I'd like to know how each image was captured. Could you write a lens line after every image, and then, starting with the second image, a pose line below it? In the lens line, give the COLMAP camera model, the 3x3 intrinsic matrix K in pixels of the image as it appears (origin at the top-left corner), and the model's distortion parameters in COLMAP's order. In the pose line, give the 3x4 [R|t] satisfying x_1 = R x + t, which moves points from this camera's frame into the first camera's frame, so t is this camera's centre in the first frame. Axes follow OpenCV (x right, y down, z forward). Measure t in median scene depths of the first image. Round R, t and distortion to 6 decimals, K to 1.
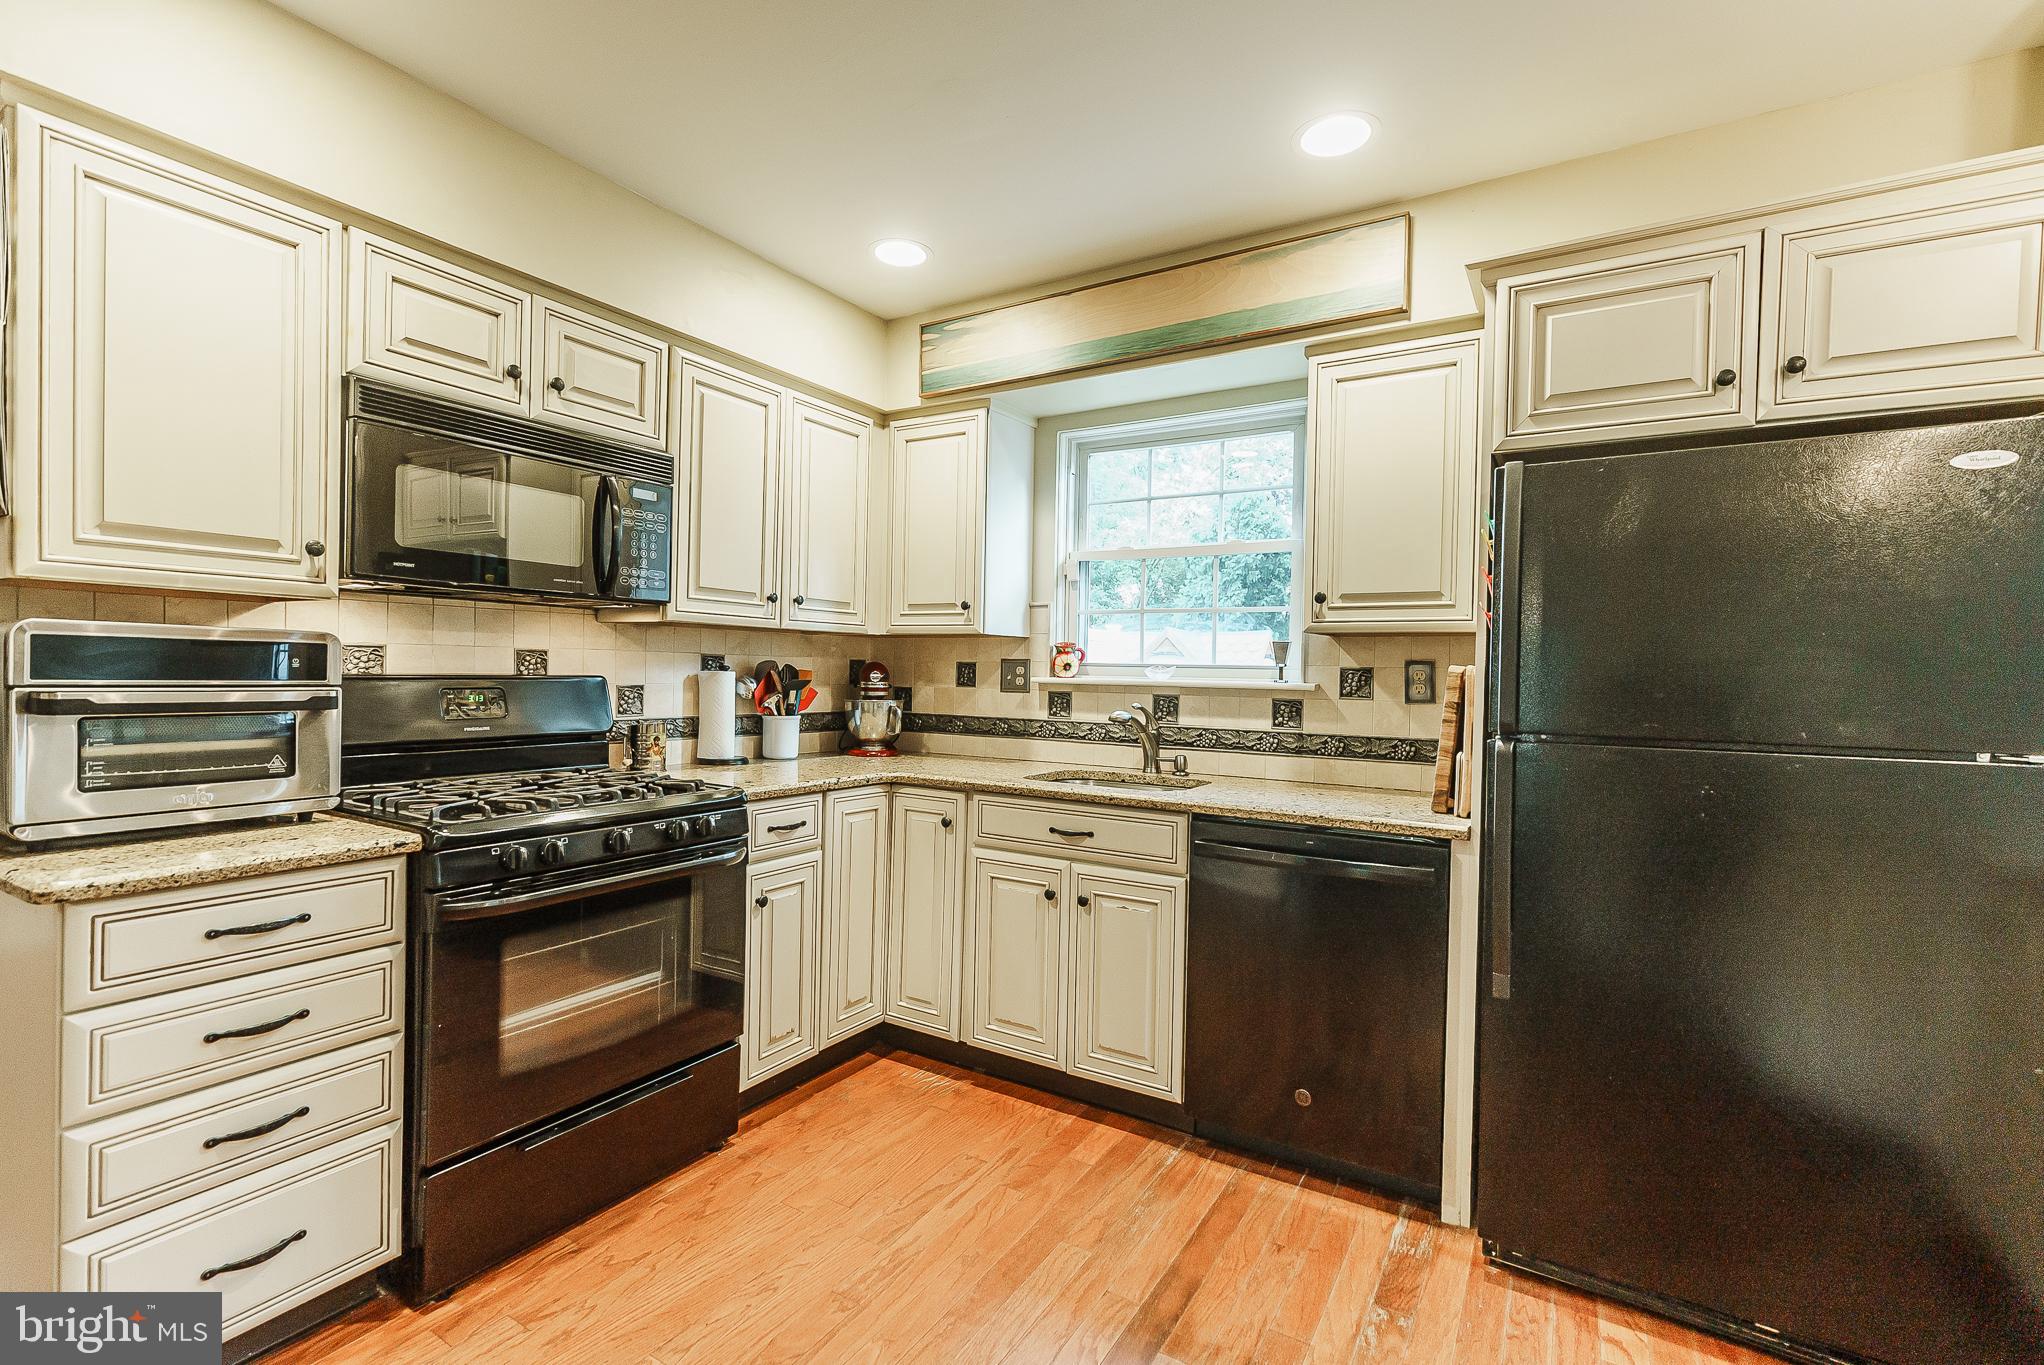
lens RADIAL K [[916.8, 0, 1029.1], [0, 916.8, 684.0], [0, 0, 1]] dist [0.003267, -0.000505]
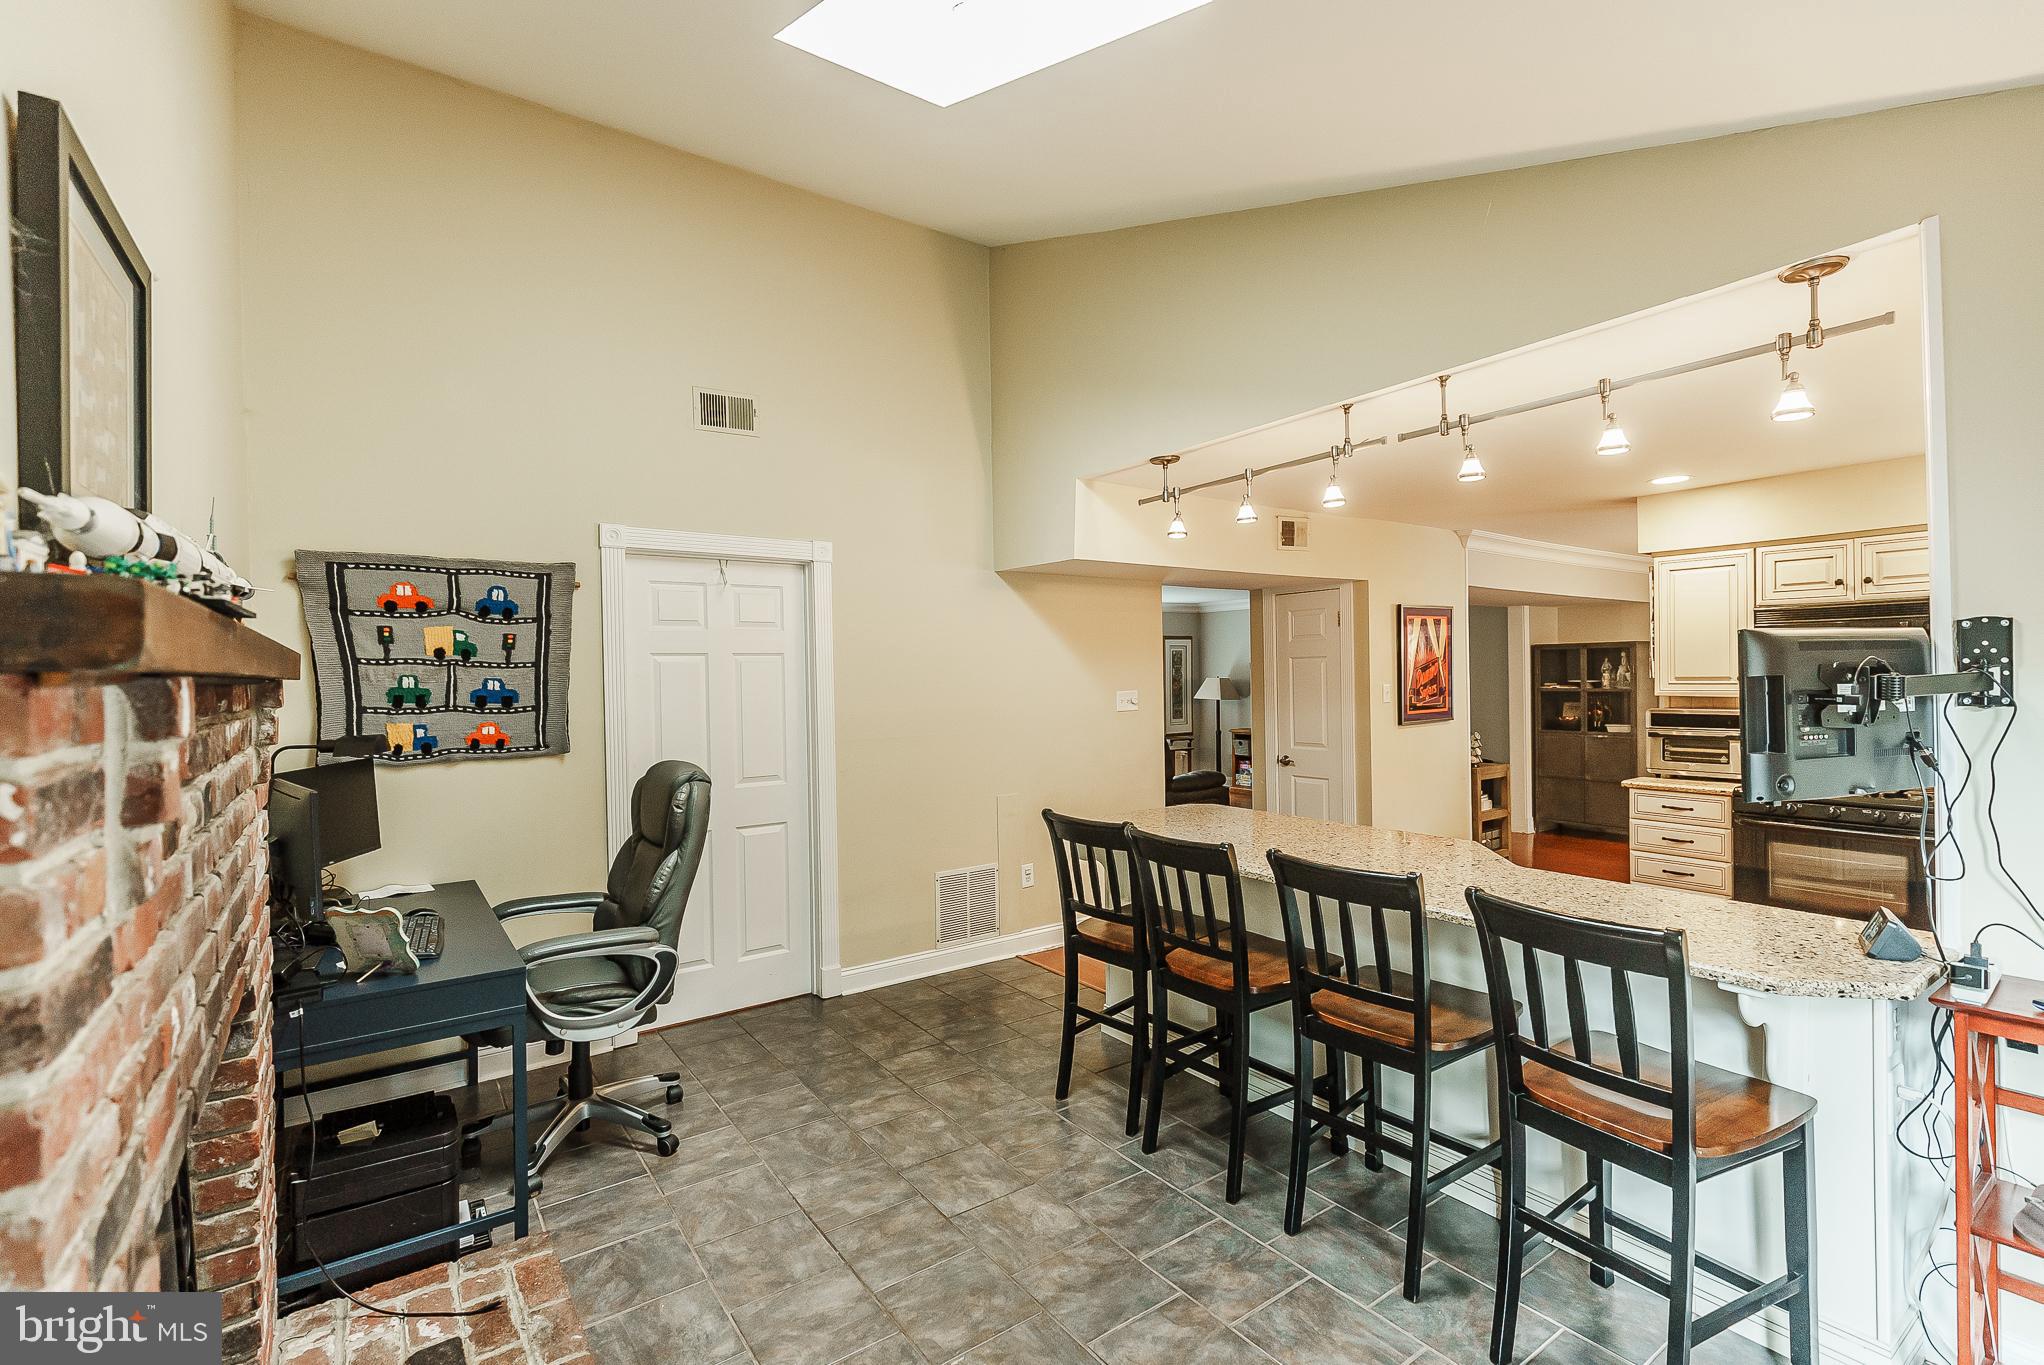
lens RADIAL K [[916.8, 0, 1029.1], [0, 916.8, 684.0], [0, 0, 1]] dist [0.003267, -0.000505]
pose [[-0.393543, -0.004413, -0.919296, 1.591567], [-0.006139, 0.999979, -0.002172, -0.075233], [0.919286, 0.004789, -0.393562, 0.111961]]
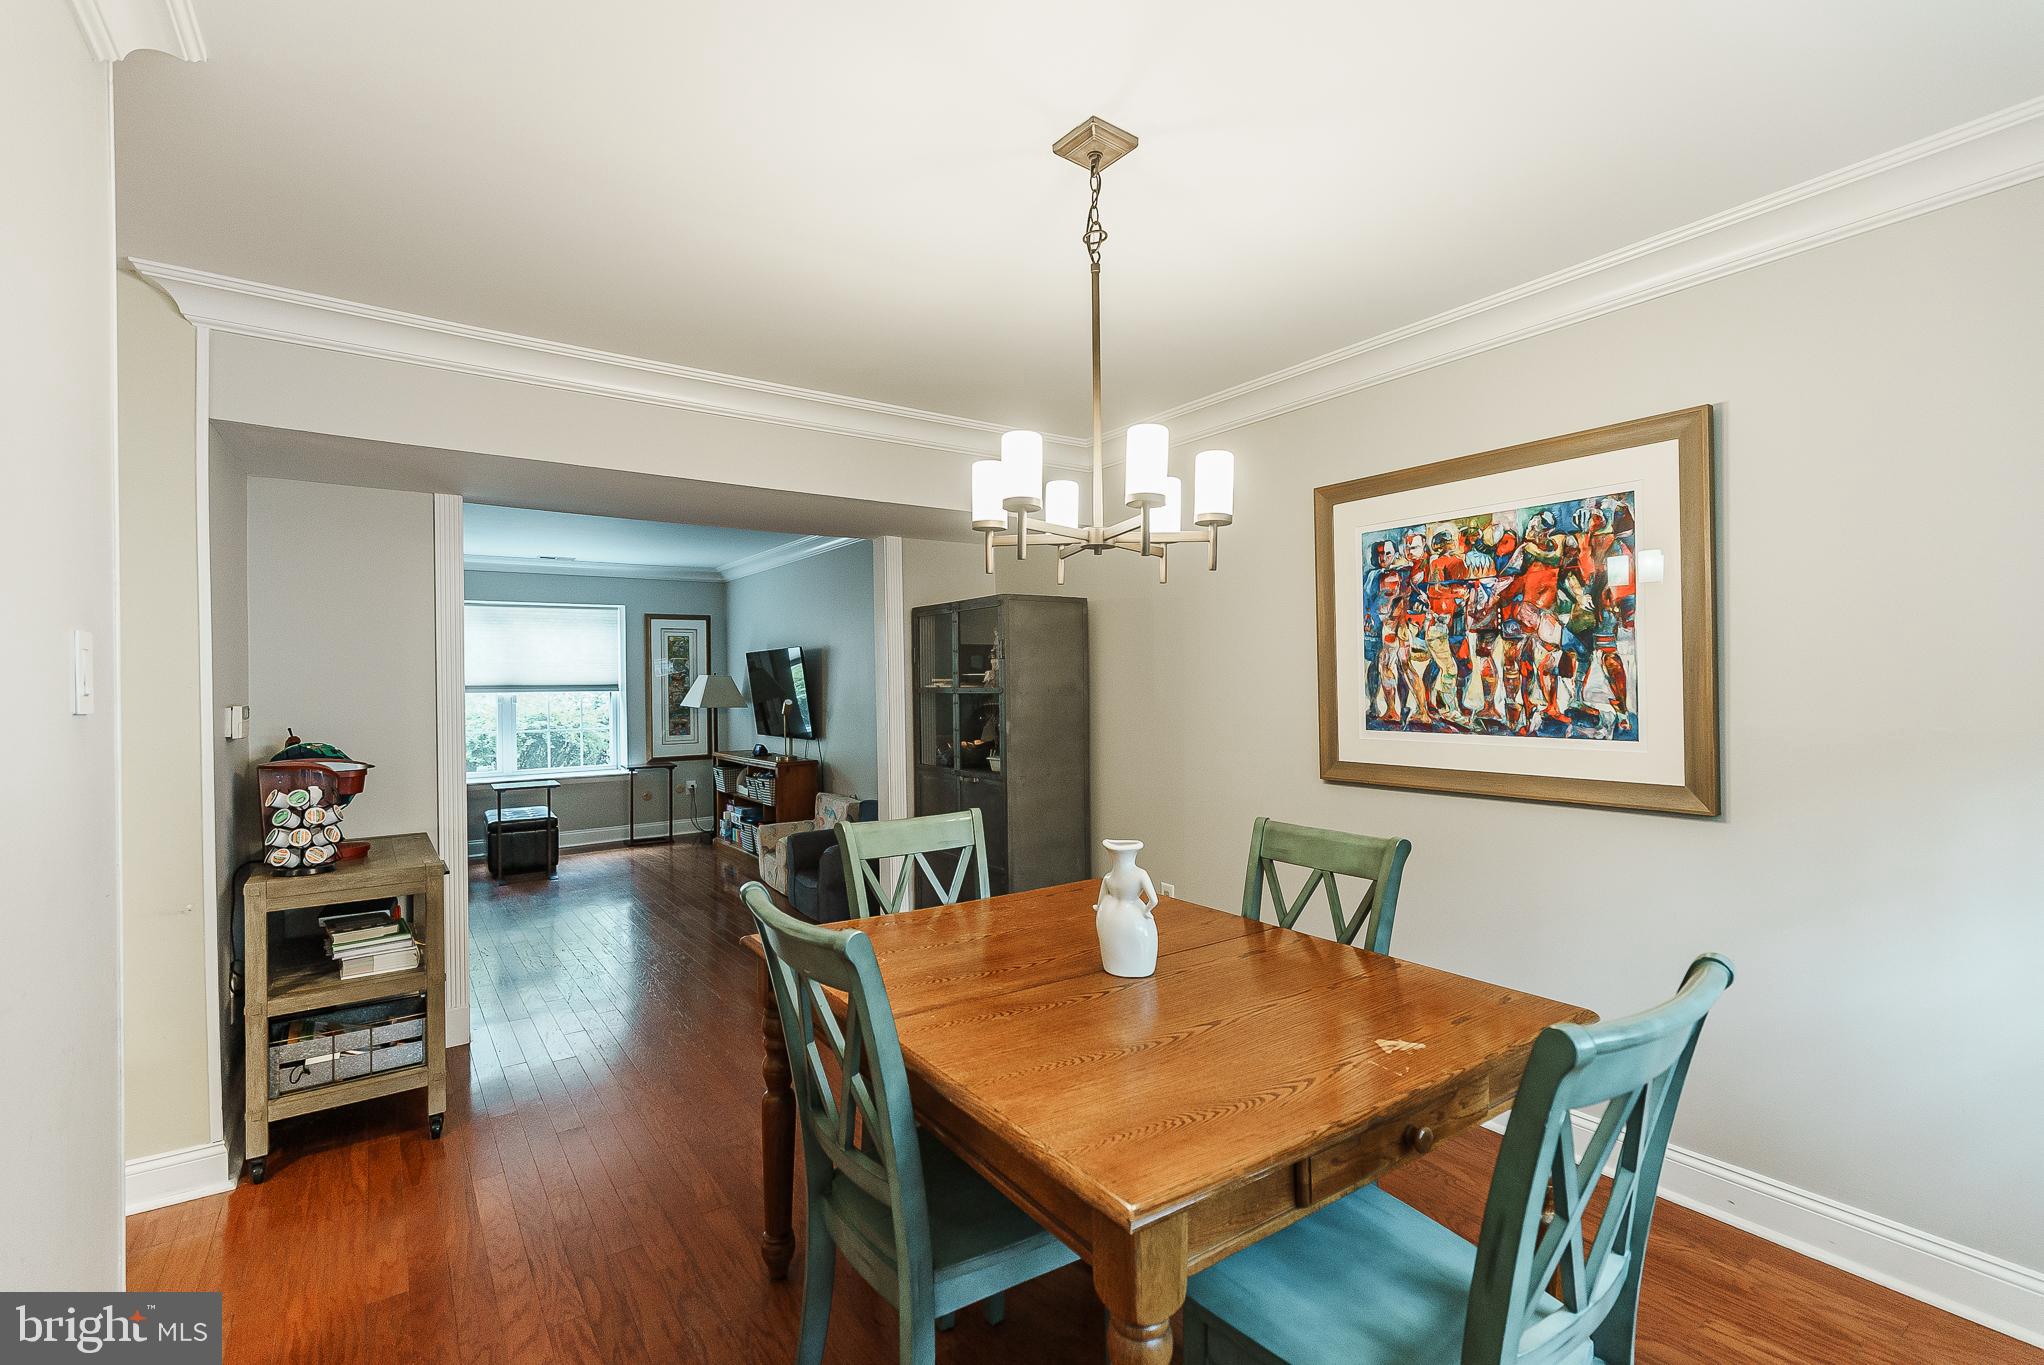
lens RADIAL K [[916.8, 0, 1029.1], [0, 916.8, 684.0], [0, 0, 1]] dist [0.003267, -0.000505]
pose [[-0.397150, -0.012578, -0.917668, -0.463389], [-0.008118, 0.999915, -0.010192, -0.069341], [0.917718, 0.003402, -0.397218, 1.325948]]
